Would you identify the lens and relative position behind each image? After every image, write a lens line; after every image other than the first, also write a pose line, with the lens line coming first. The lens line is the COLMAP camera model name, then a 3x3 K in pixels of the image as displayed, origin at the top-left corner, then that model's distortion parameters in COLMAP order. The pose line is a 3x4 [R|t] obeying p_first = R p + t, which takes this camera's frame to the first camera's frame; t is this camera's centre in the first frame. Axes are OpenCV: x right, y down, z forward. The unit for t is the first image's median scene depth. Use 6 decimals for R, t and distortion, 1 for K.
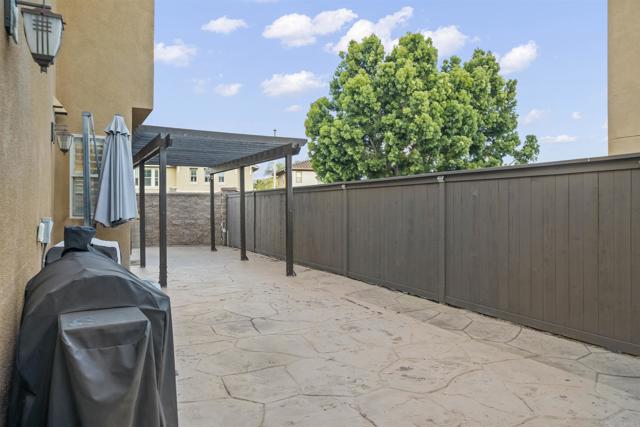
lens RADIAL K [[438.5, 0, 320.0], [0, 438.5, 213.5], [0, 0, 1]] dist [-0.027007, 0.001290]
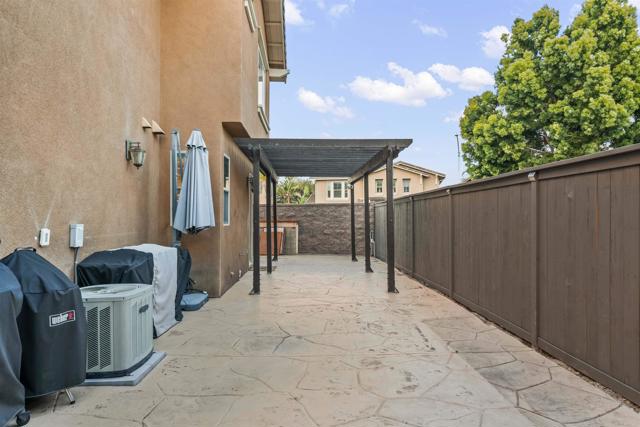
lens RADIAL K [[439.0, 0, 320.0], [0, 439.0, 213.5], [0, 0, 1]] dist [-0.004277, 0.004026]
pose [[0.889019, -0.003994, -0.457852, 0.137268], [-0.006408, 0.999755, -0.021164, 0.000085], [0.457825, 0.021750, 0.888776, 0.083898]]
